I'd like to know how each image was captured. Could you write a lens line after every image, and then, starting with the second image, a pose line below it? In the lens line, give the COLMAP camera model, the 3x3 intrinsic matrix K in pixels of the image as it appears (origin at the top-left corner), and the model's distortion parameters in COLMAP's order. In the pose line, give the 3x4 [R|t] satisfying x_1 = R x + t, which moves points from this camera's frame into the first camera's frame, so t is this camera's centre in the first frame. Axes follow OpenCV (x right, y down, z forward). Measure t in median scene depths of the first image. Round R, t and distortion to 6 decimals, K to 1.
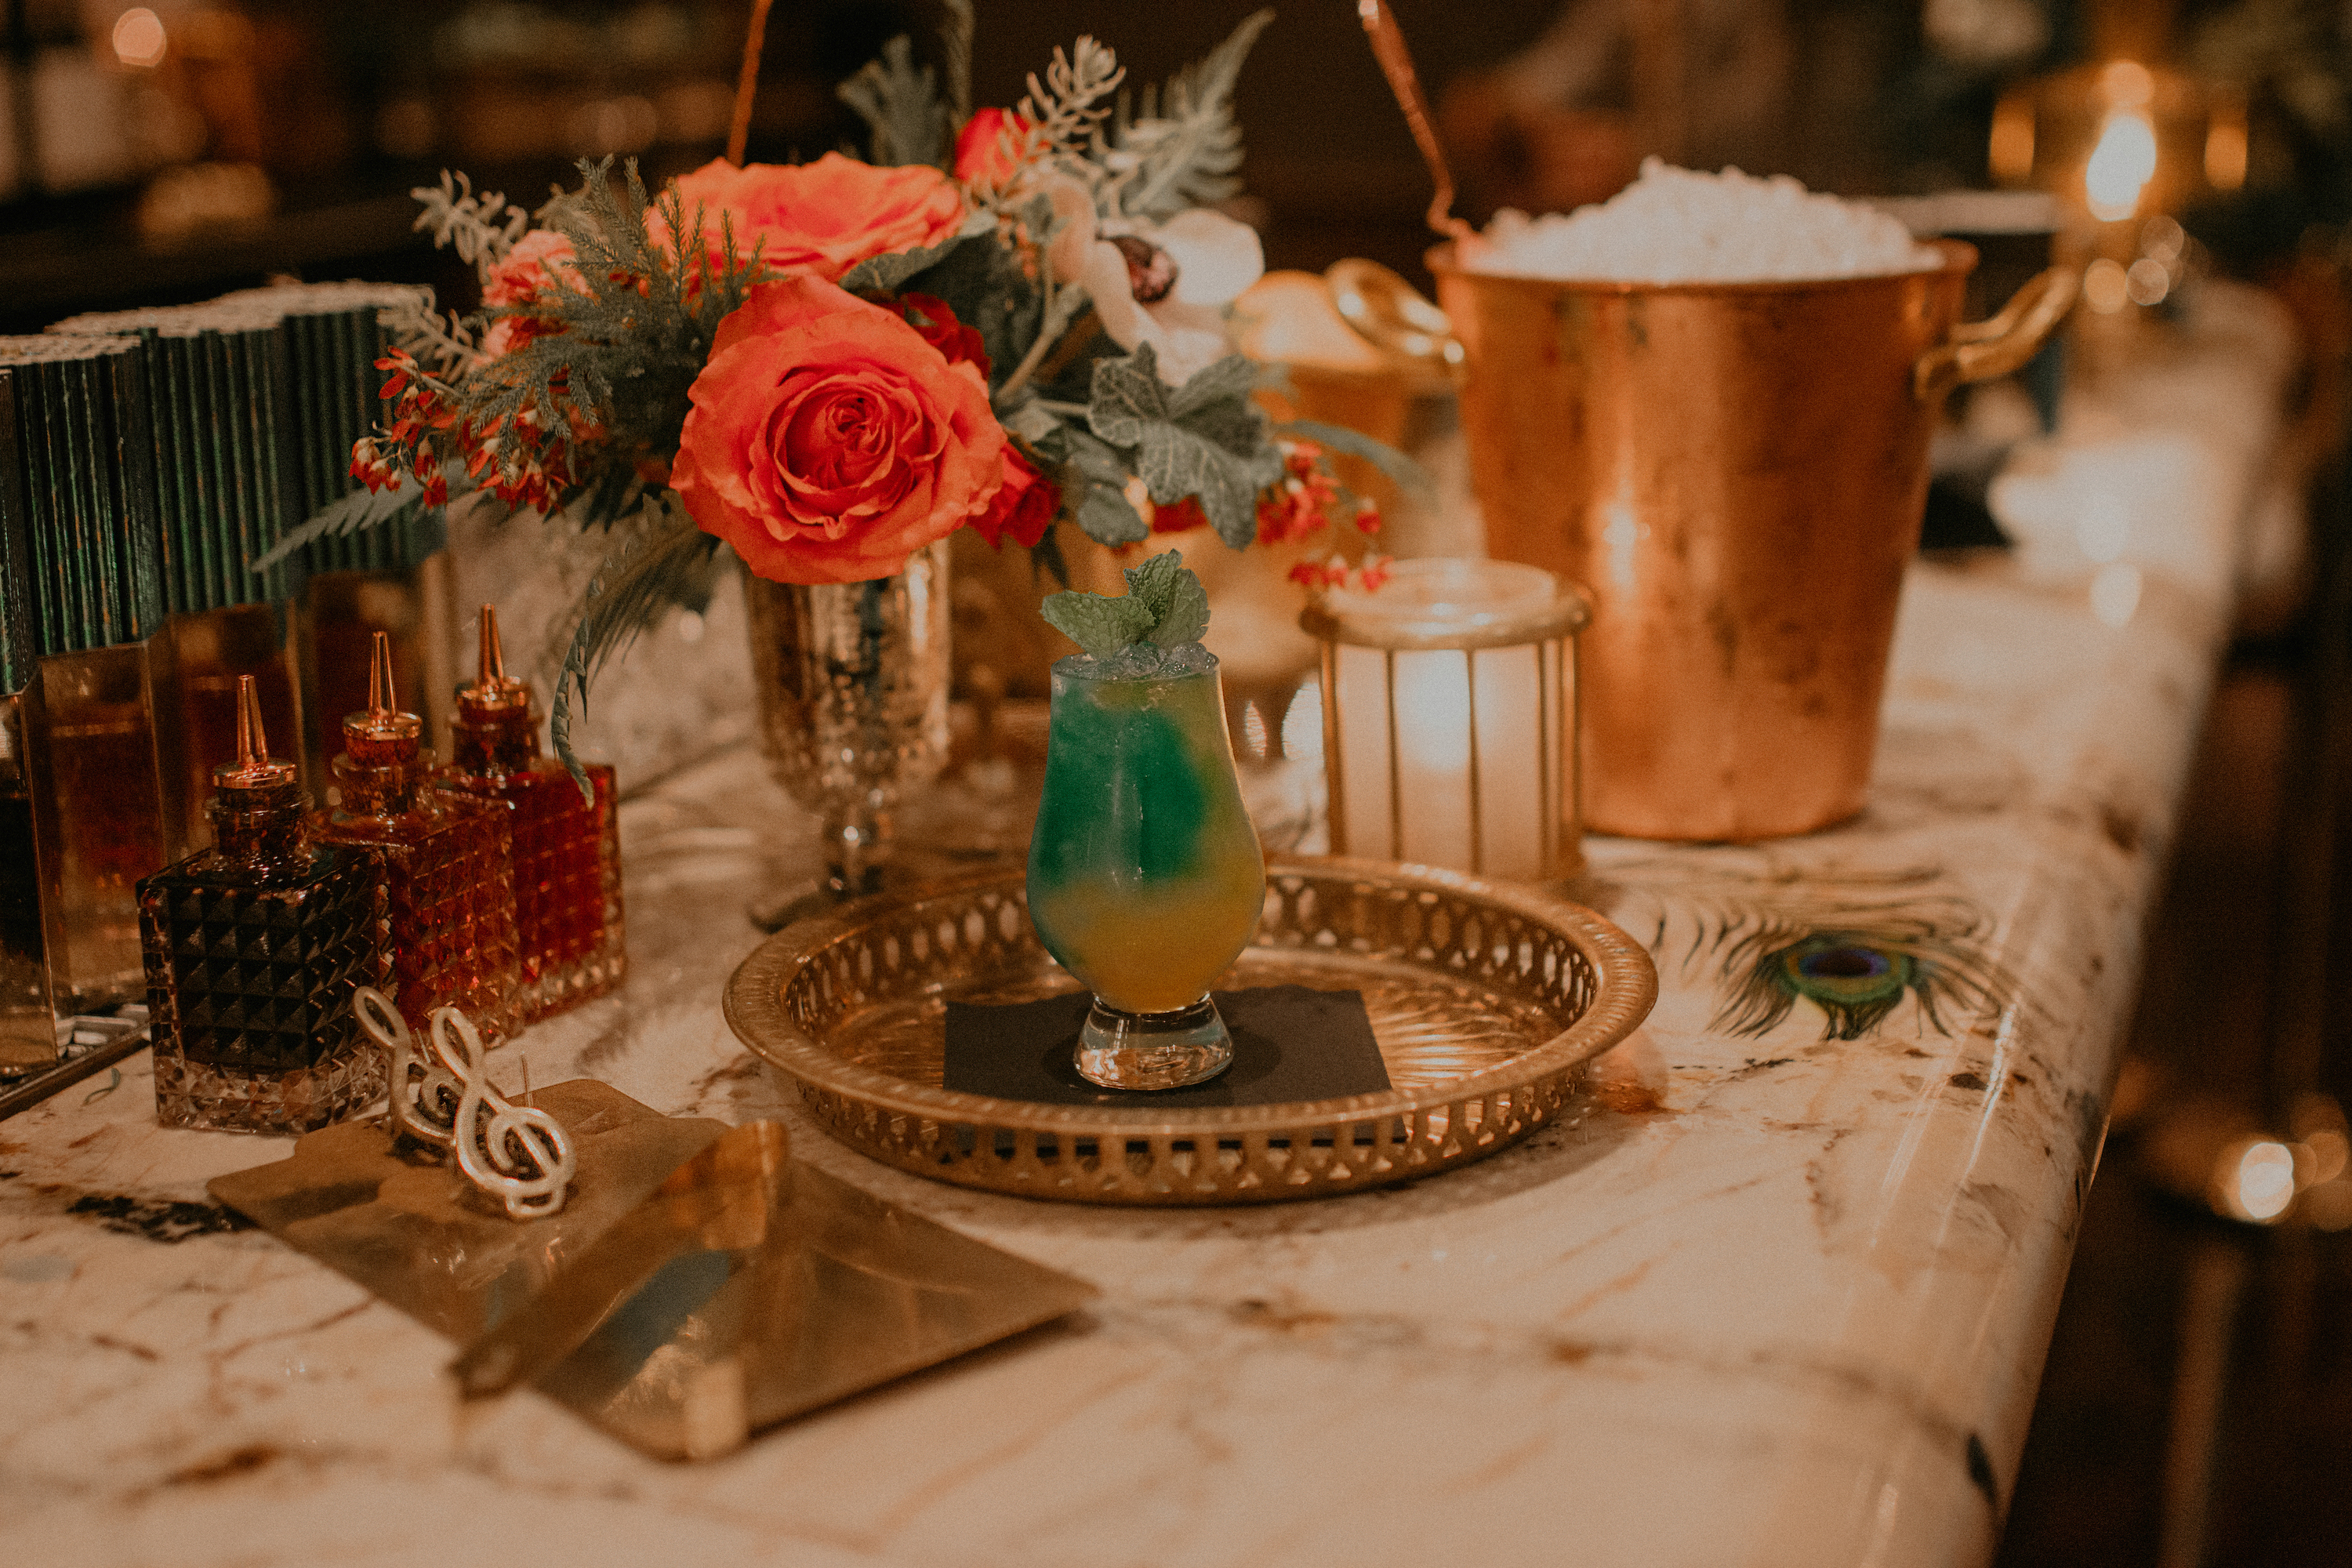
lens RADIAL K [[3797.2, 0, 1176.0], [0, 3797.2, 784.0], [0, 0, 1]] dist [-0.031790, -0.029547]
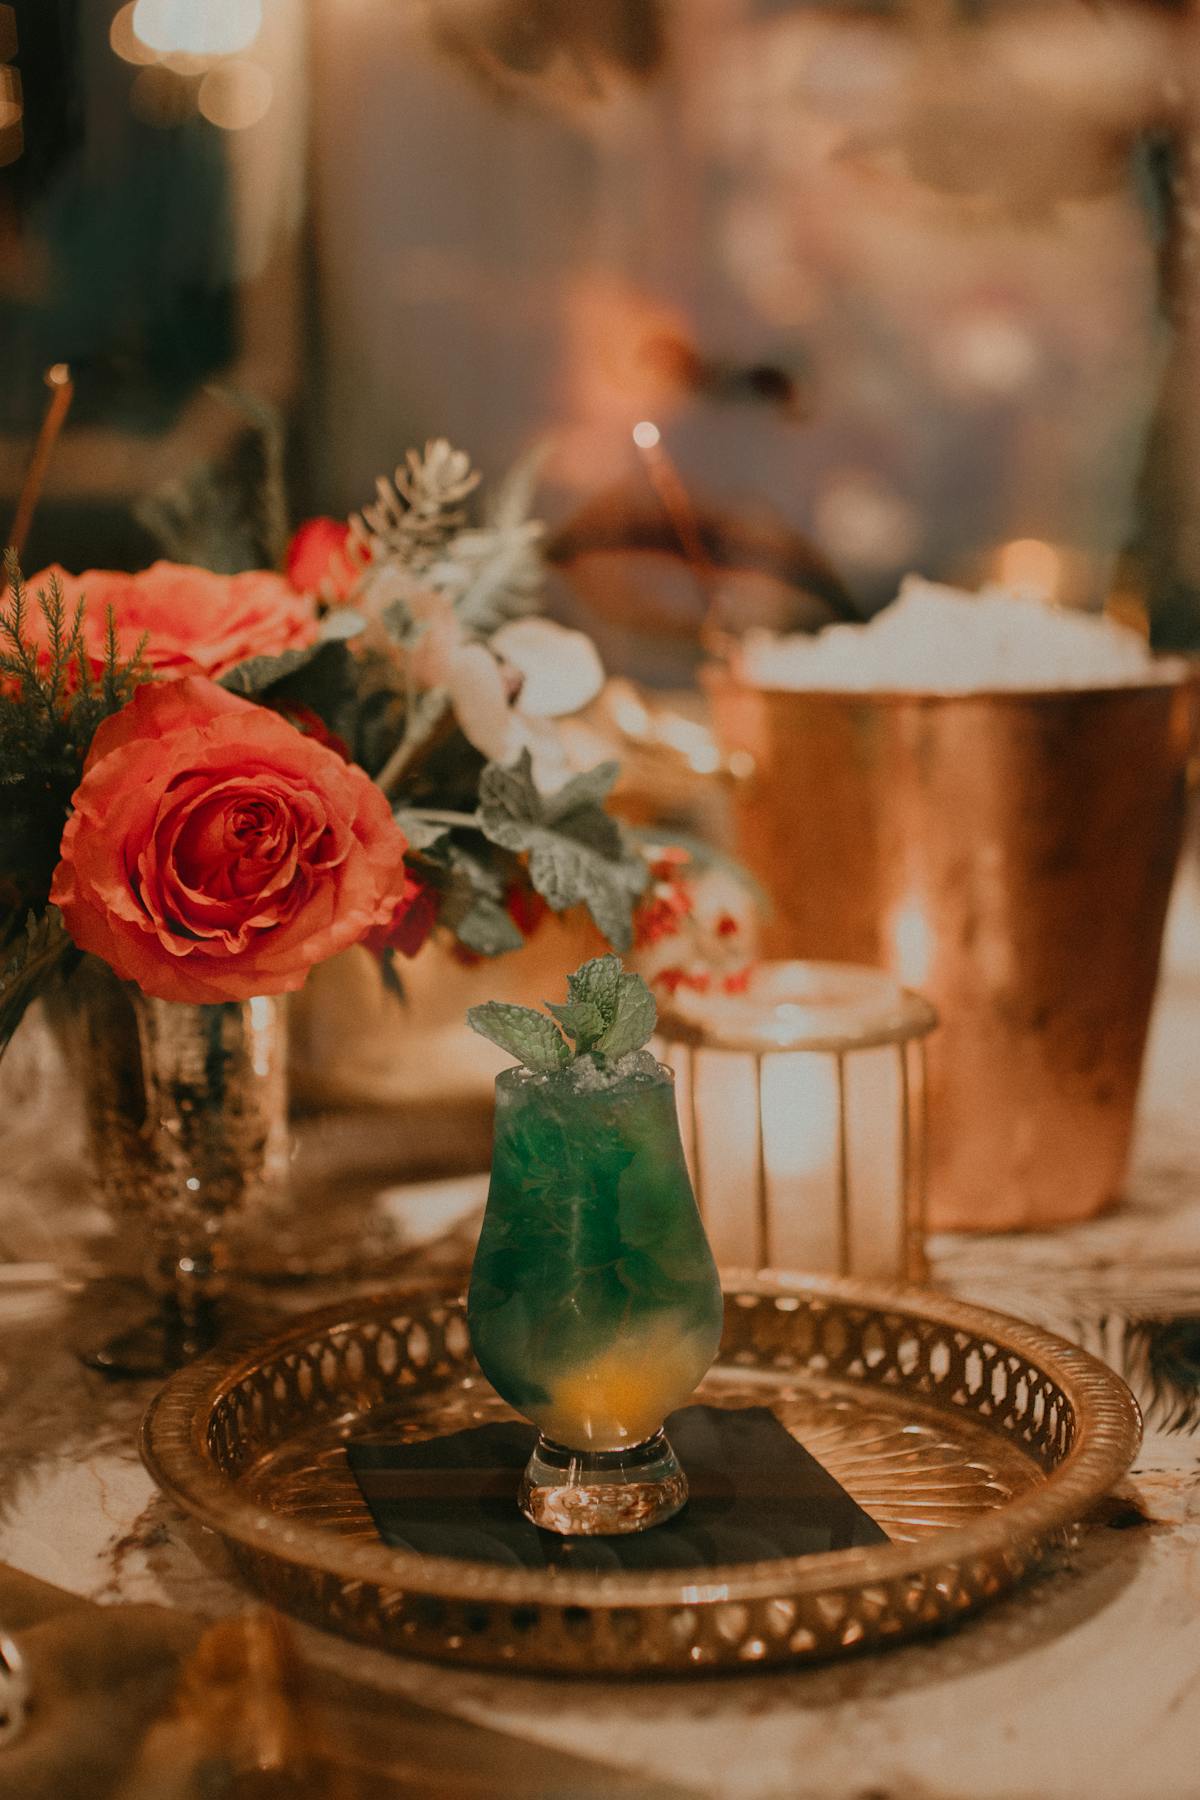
lens RADIAL K [[2906.0, 0, 600.0], [0, 2906.0, 900.0], [0, 0, 1]] dist [-0.031790, -0.029547]
pose [[0.979292, -0.022684, 0.201177, -0.140739], [0.041435, 0.995126, -0.089487, -0.009739], [-0.198166, 0.095970, 0.975459, 0.276548]]
